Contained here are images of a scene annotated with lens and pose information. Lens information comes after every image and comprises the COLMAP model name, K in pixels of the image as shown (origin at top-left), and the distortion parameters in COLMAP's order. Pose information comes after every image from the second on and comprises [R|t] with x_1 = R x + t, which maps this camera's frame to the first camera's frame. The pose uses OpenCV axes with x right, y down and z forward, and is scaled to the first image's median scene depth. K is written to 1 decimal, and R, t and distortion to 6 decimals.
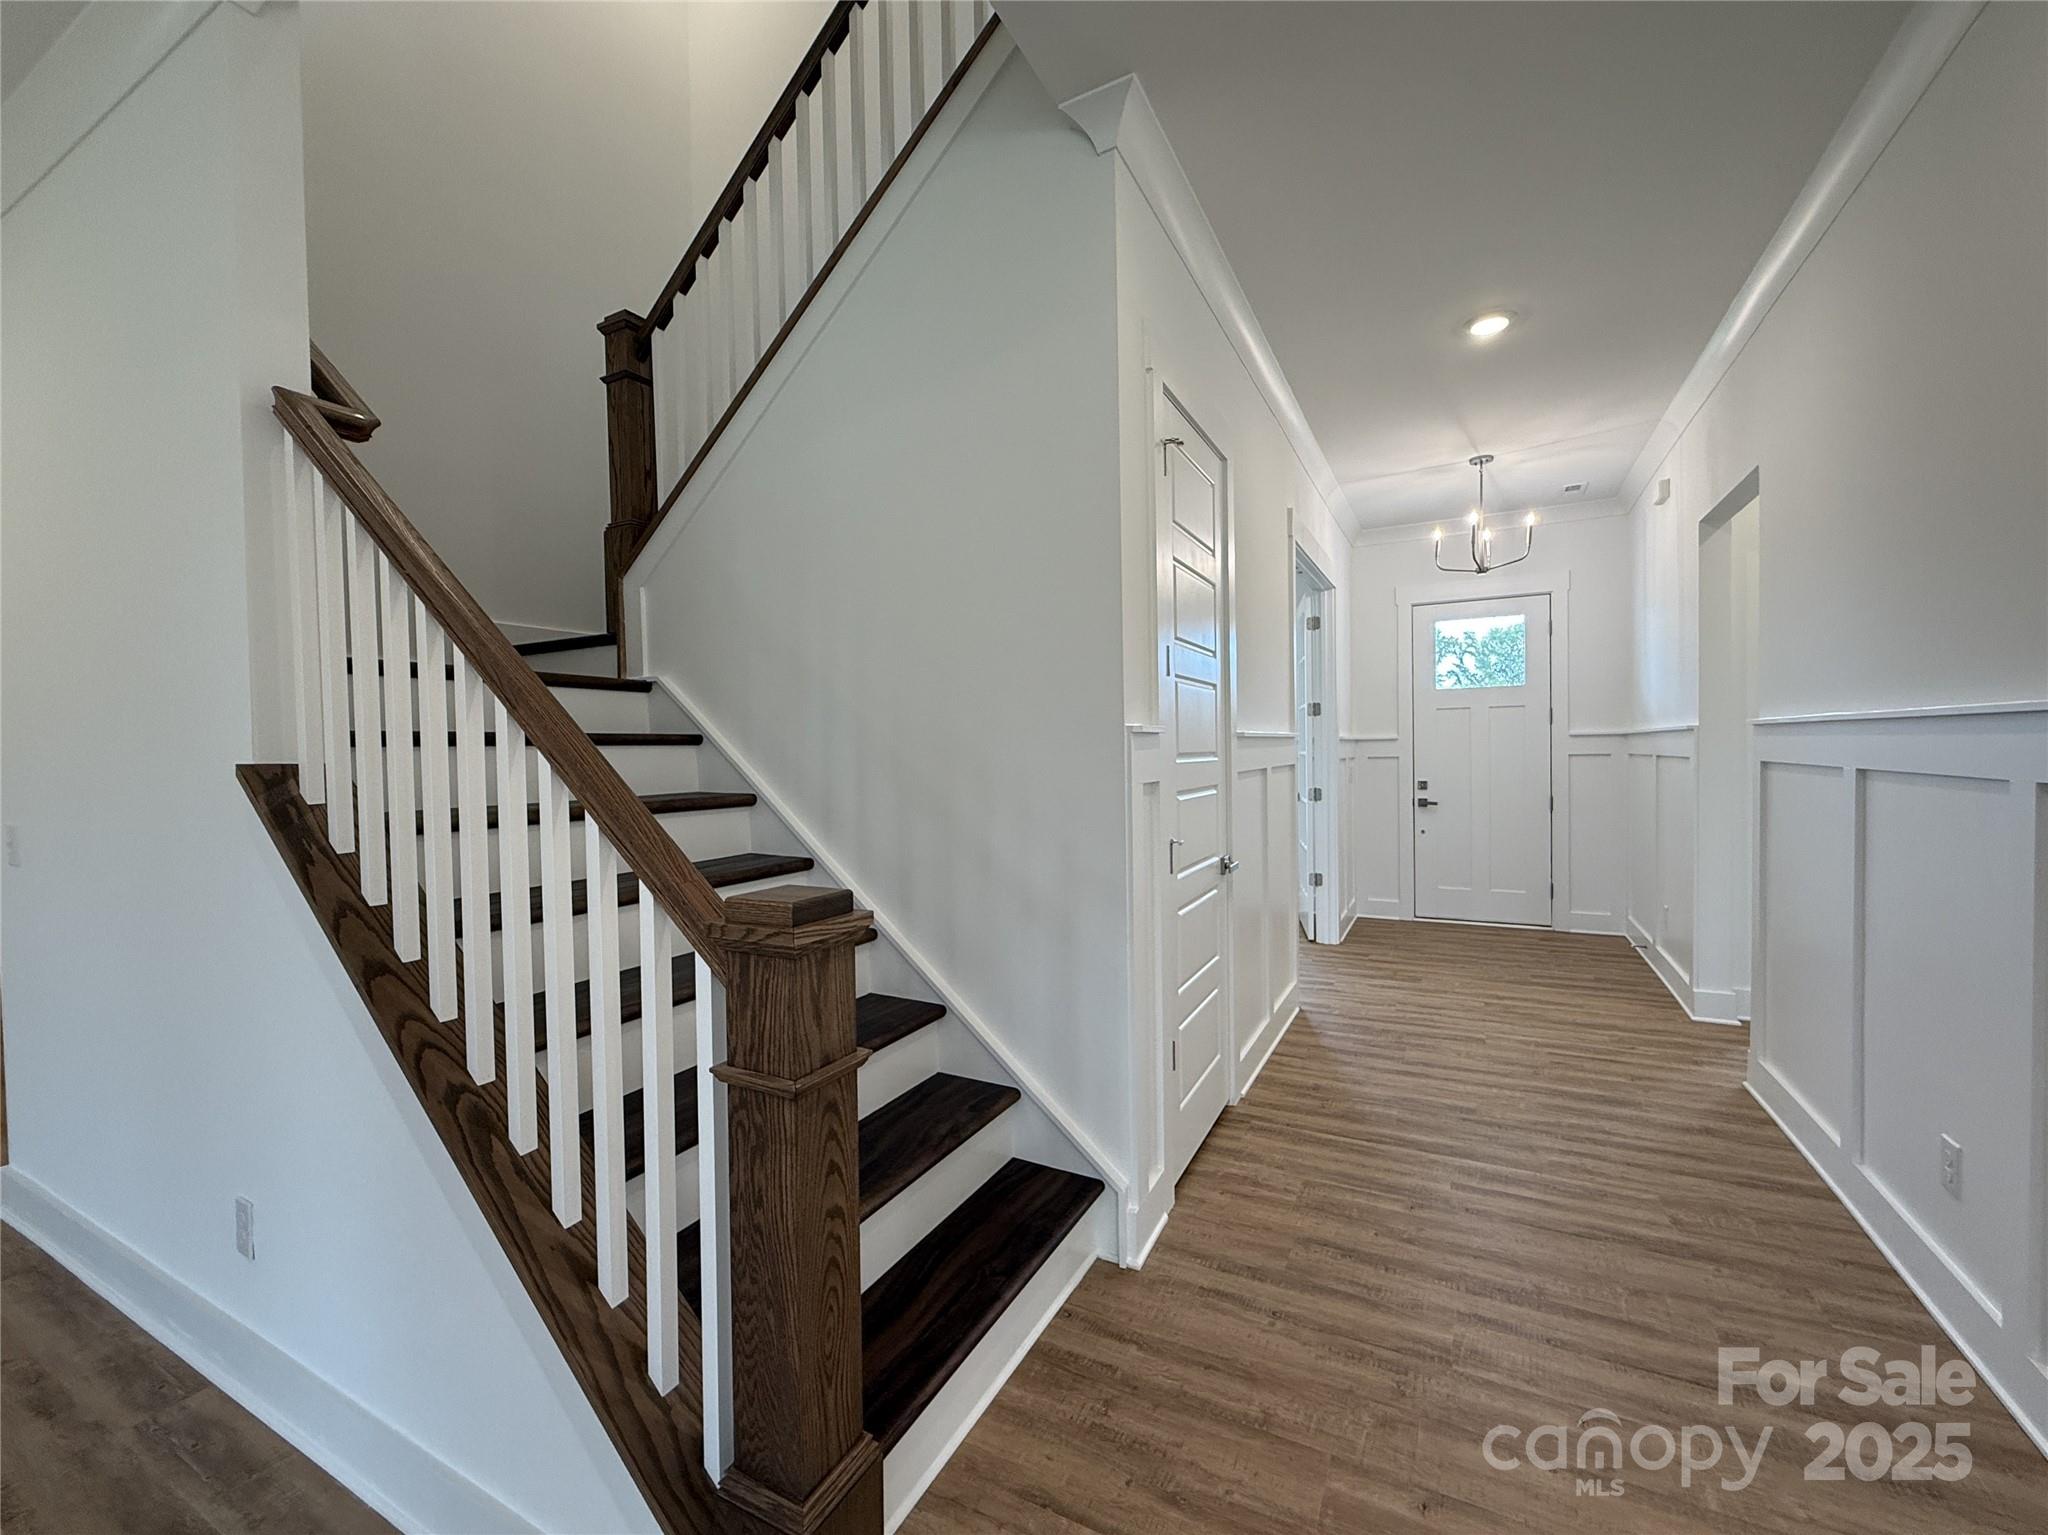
lens RADIAL K [[835.9, 0, 1024.0], [0, 835.9, 767.5], [0, 0, 1]] dist [0.001177, -0.000083]
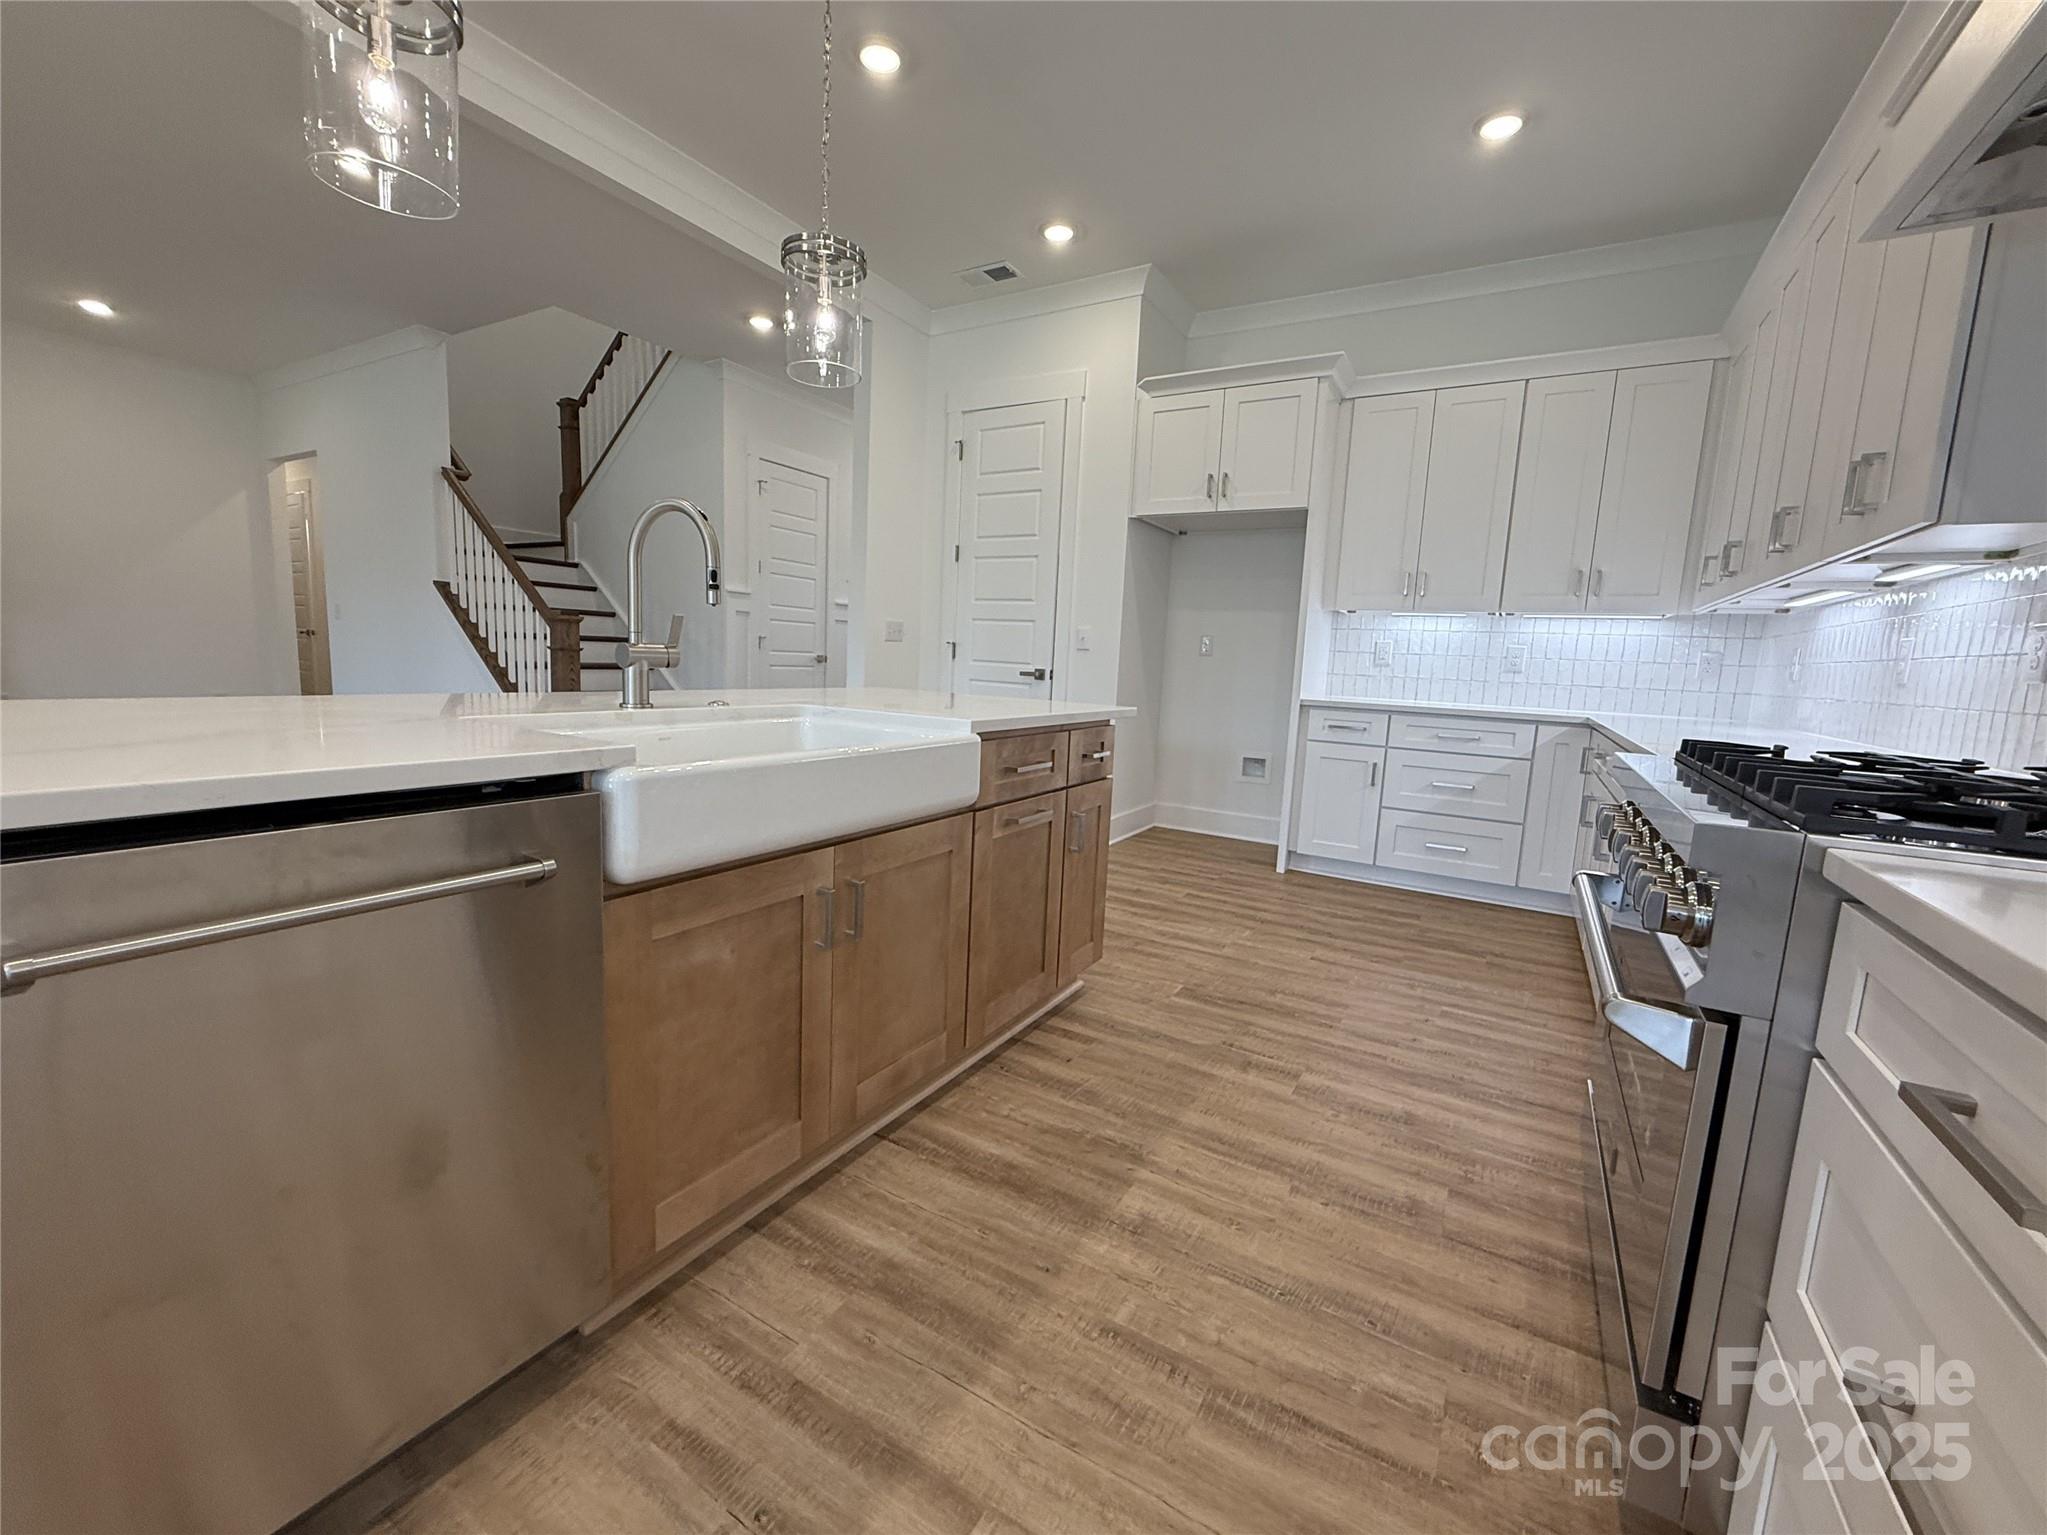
lens RADIAL K [[835.5, 0, 1023.5], [0, 835.5, 767.5], [0, 0, 1]] dist [0.001177, -0.000083]
pose [[0.996927, 0.068053, -0.038799, 0.951357], [-0.063301, 0.991605, 0.112747, 0.123999], [0.046146, -0.109945, 0.992866, -1.364257]]
